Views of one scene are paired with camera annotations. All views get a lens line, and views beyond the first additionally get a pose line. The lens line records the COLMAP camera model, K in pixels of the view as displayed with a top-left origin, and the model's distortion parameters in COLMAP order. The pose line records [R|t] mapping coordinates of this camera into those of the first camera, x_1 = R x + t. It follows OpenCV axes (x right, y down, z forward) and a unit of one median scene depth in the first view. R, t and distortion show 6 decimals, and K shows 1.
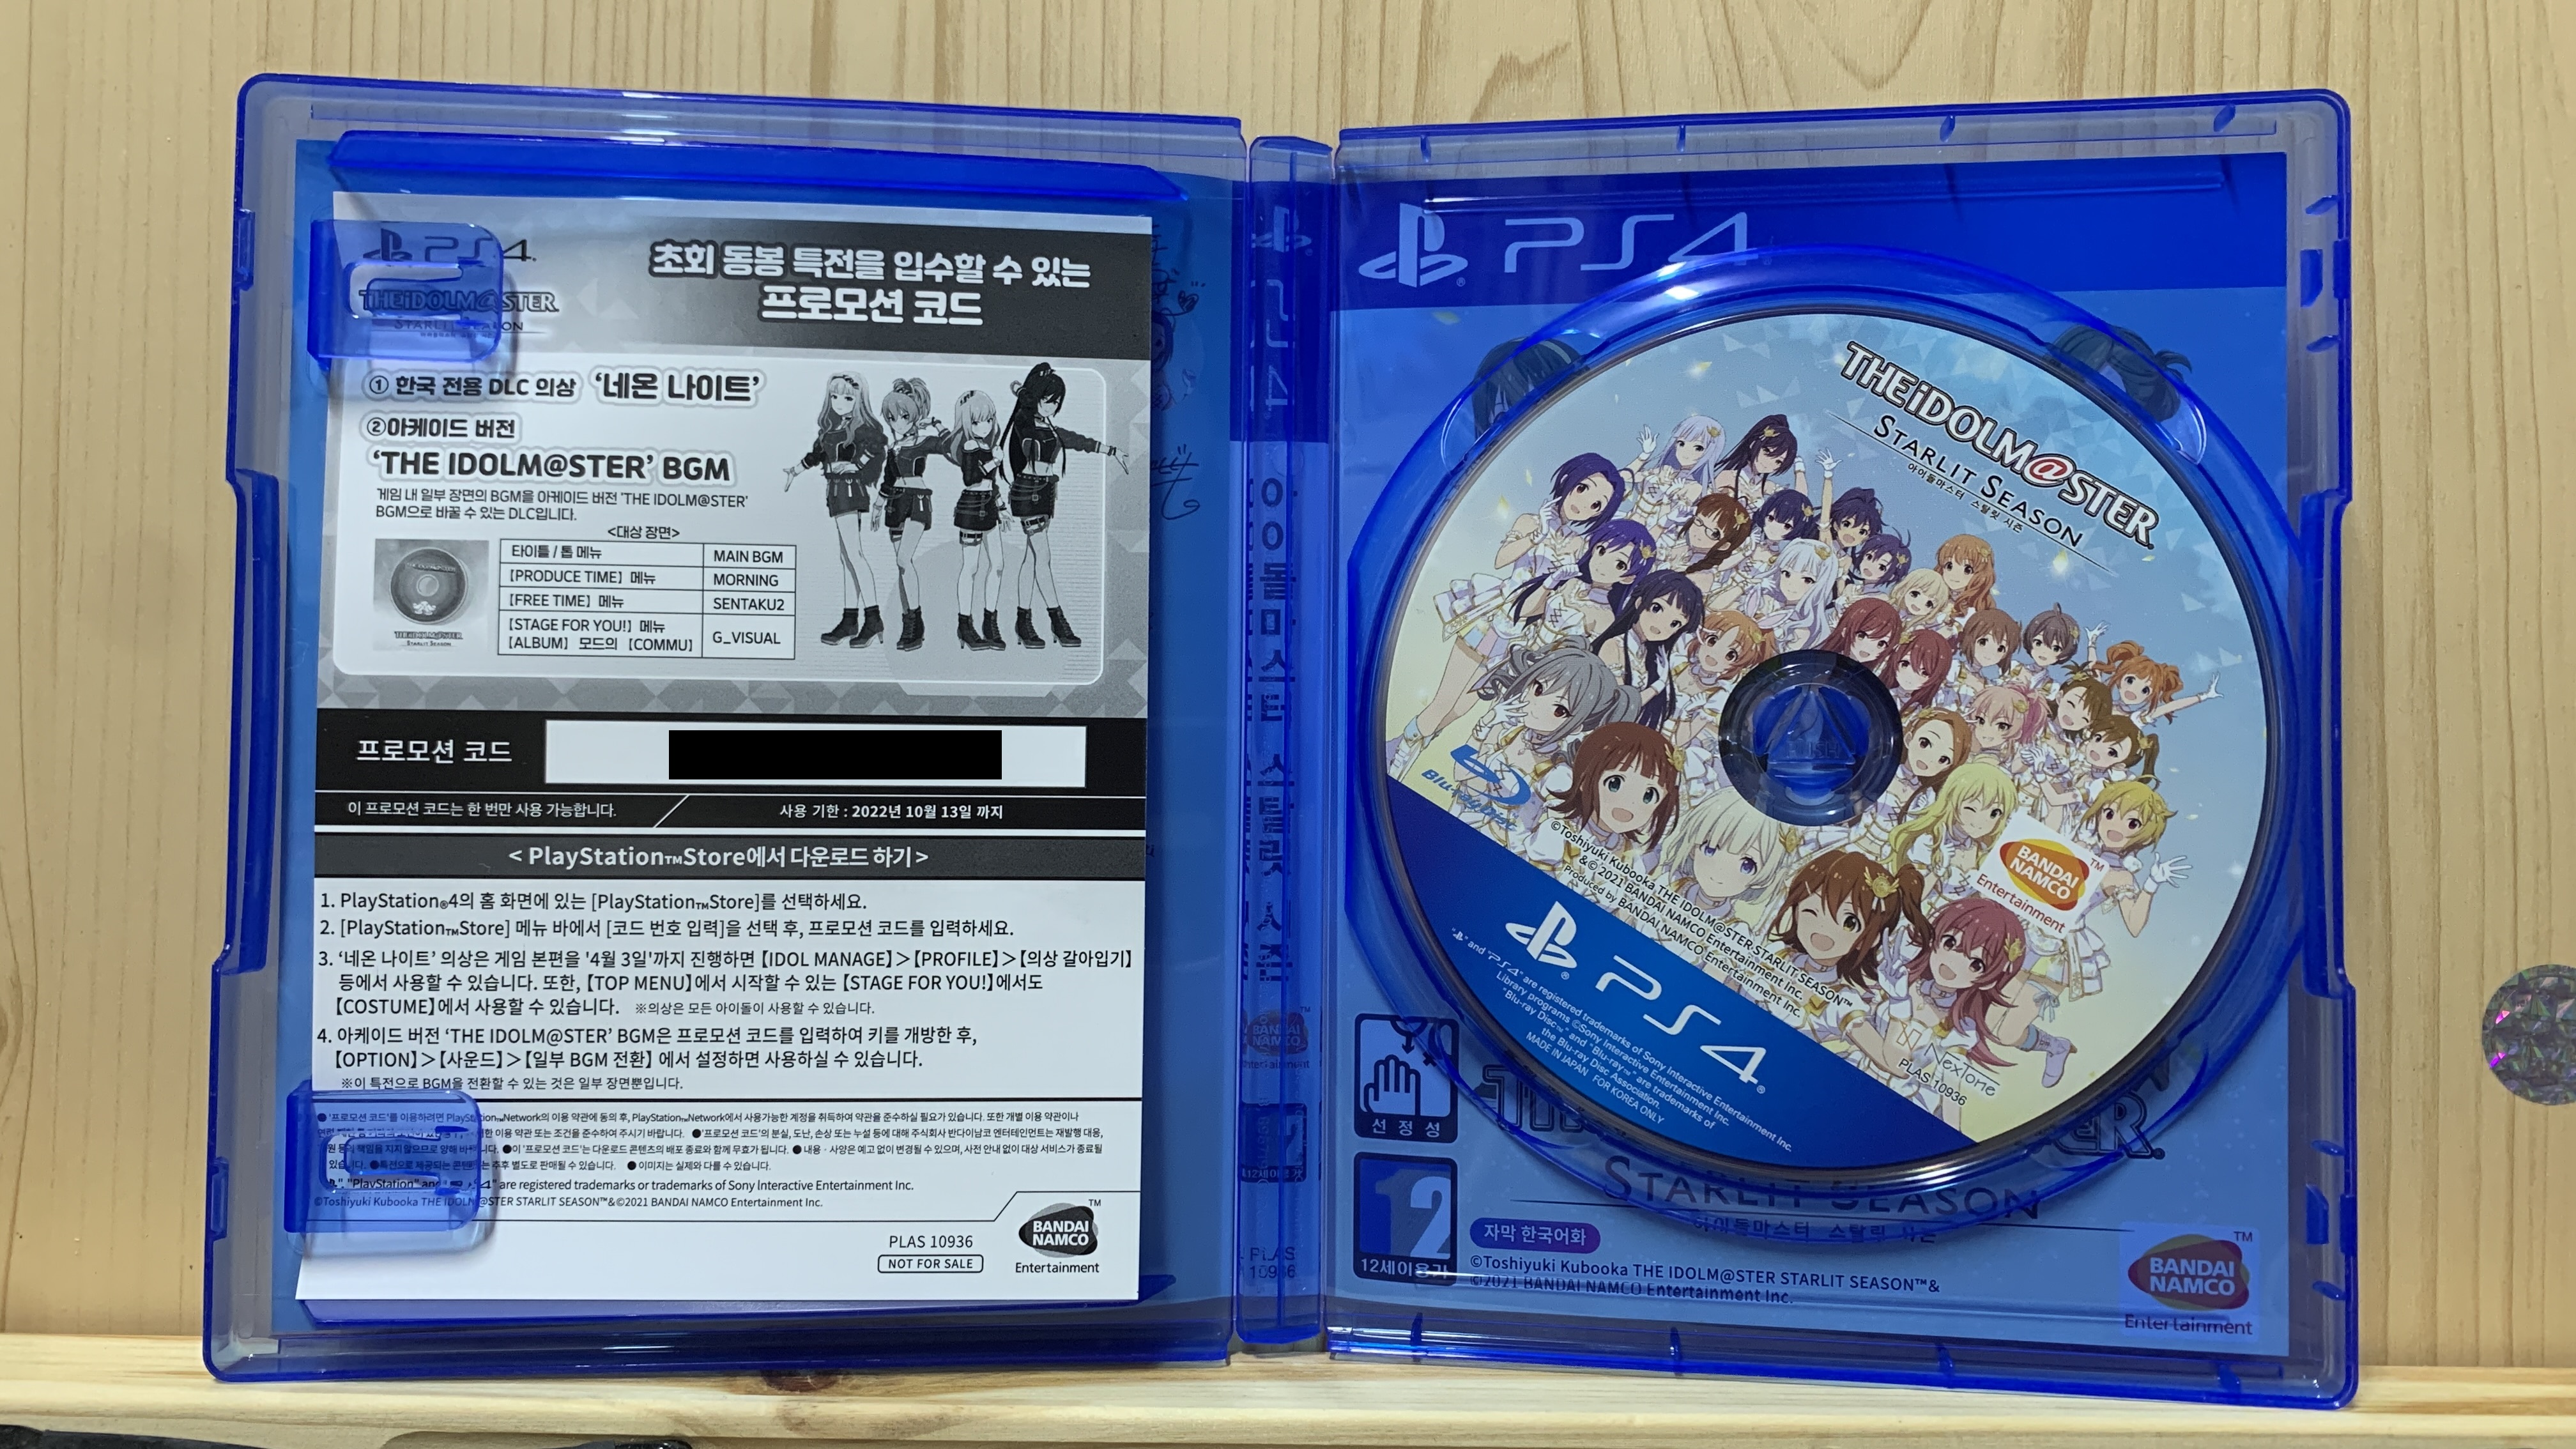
lens RADIAL K [[2035.1, 0, 1288.0], [0, 2035.1, 717.7], [0, 0, 1]] dist [-0.014075, 0.011565]
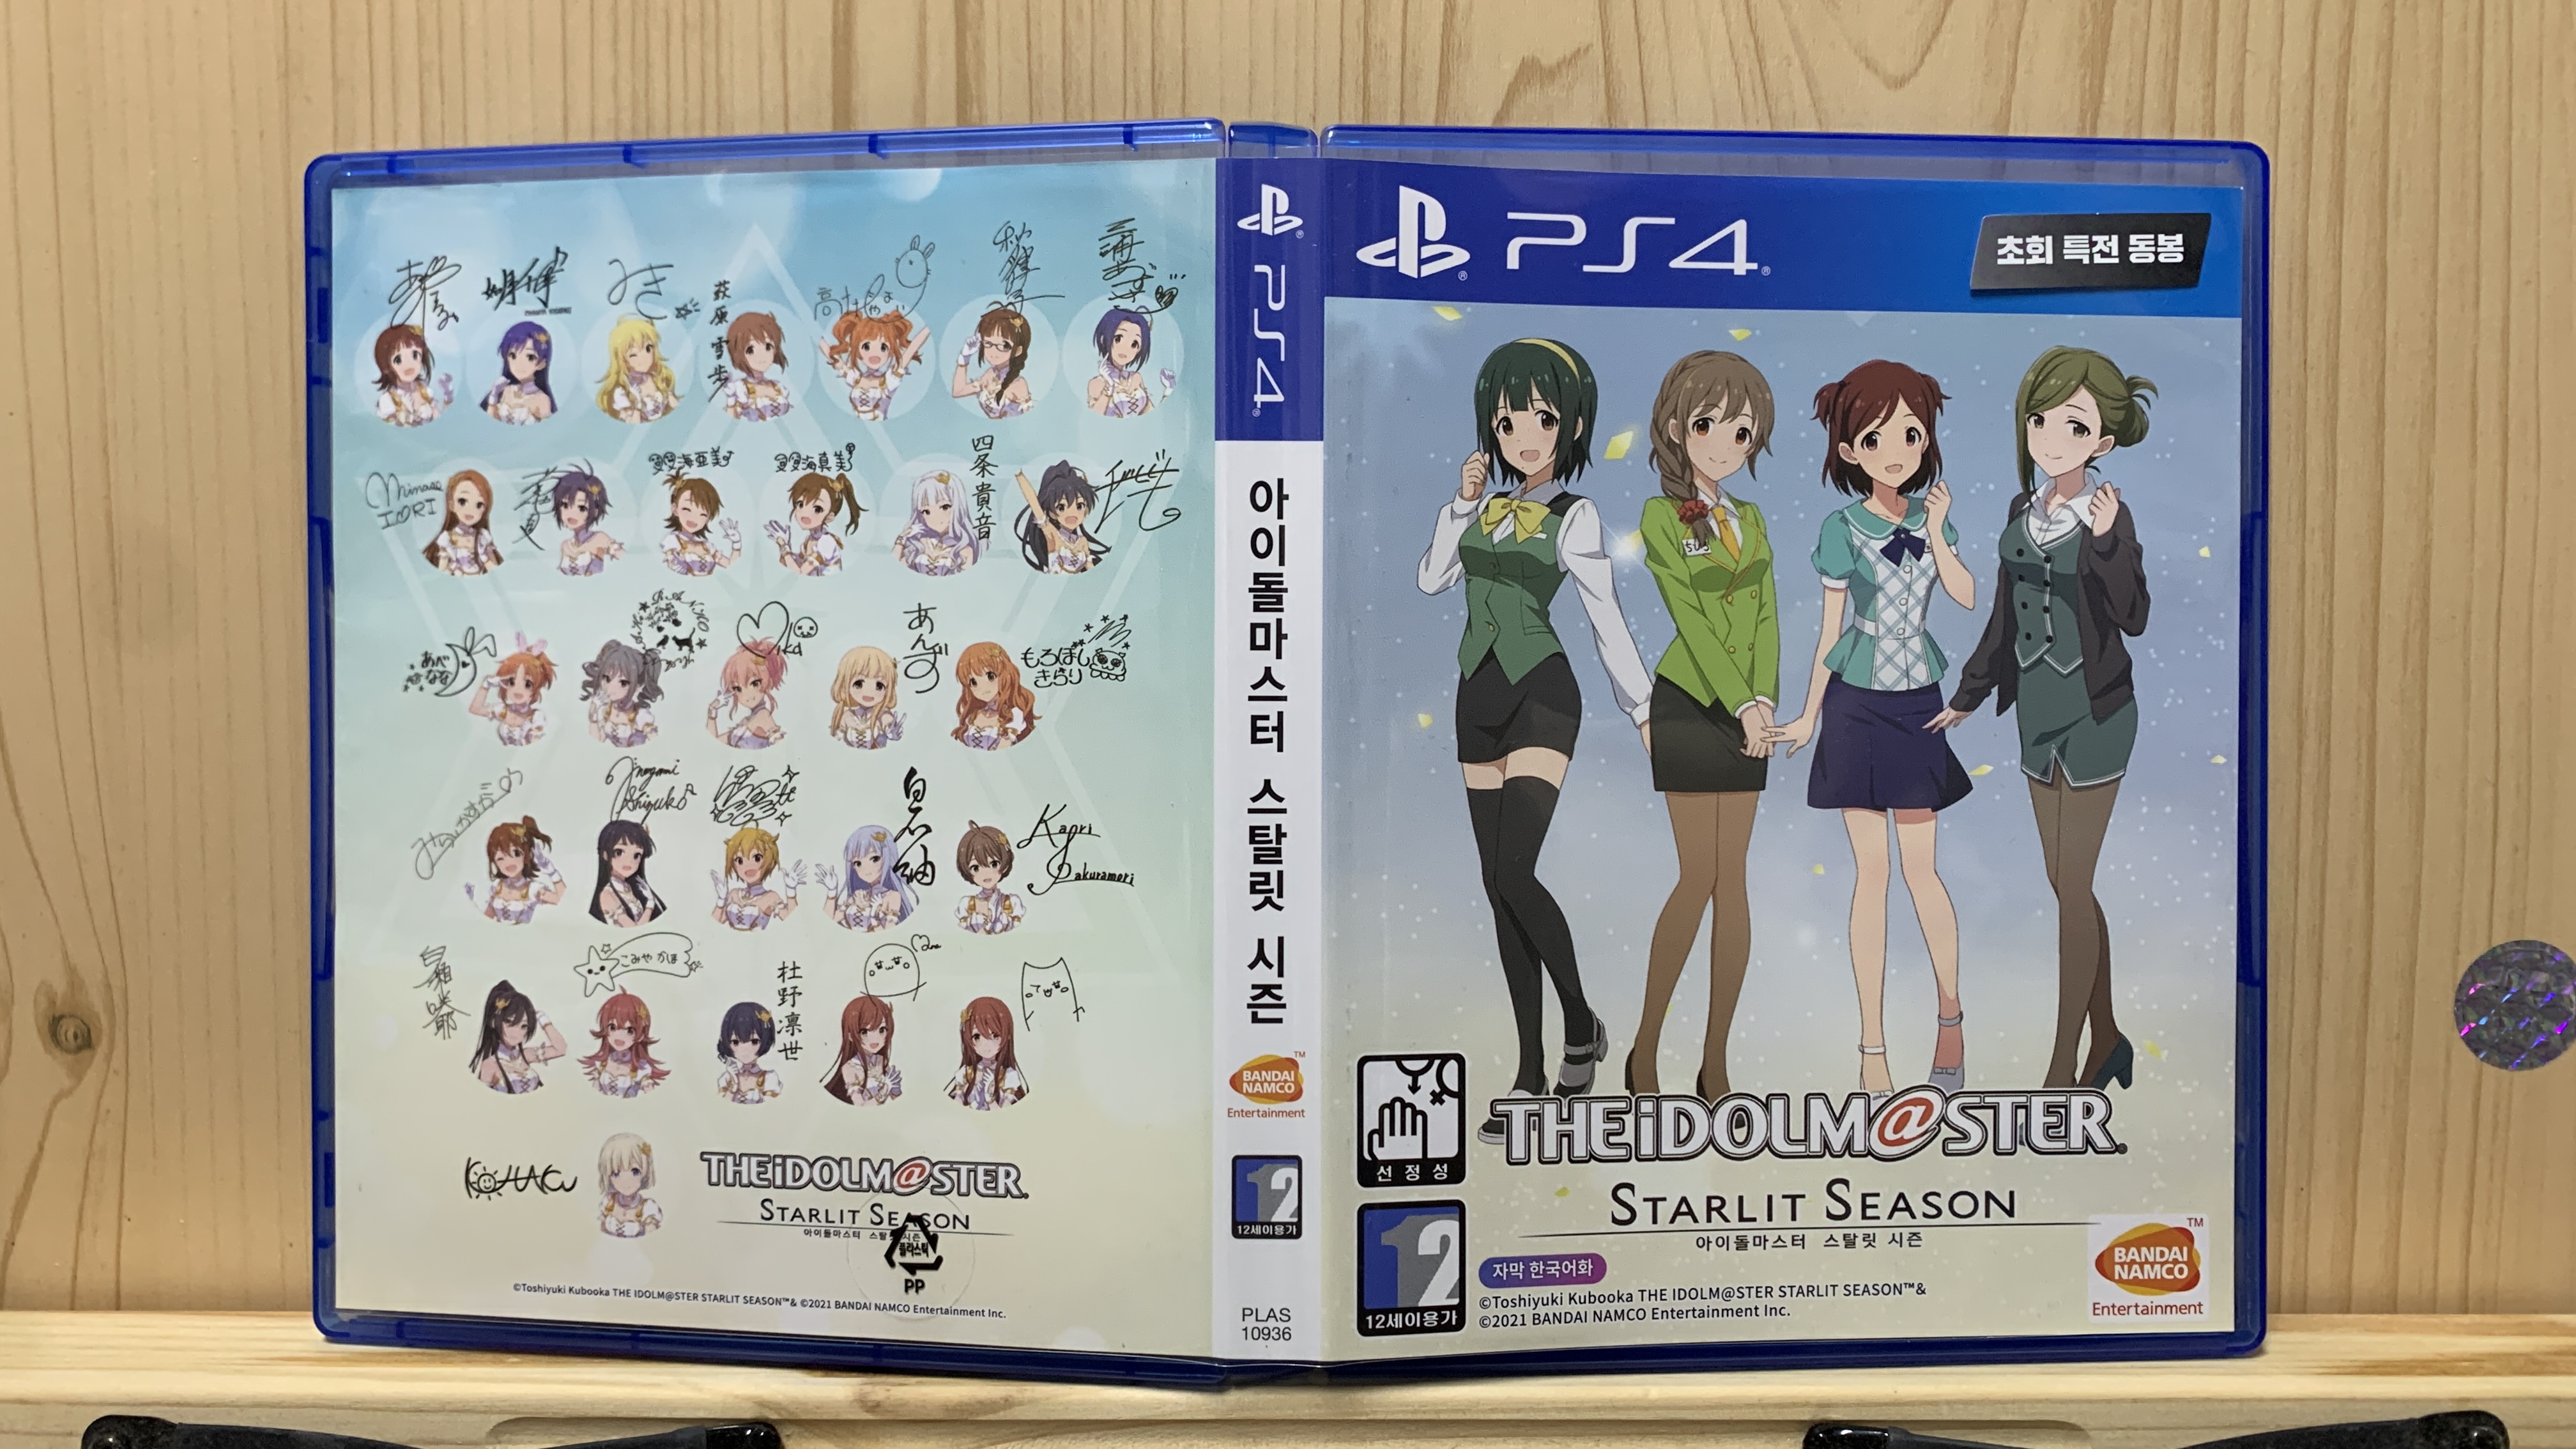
lens RADIAL K [[2035.1, 0, 1283.4], [0, 2035.1, 717.7], [0, 0, 1]] dist [-0.014075, 0.011565]
pose [[0.999928, -0.012005, 0.000107, -0.017028], [0.011921, 0.993914, 0.109515, -0.114747], [-0.001421, -0.109506, 0.993985, -0.028599]]
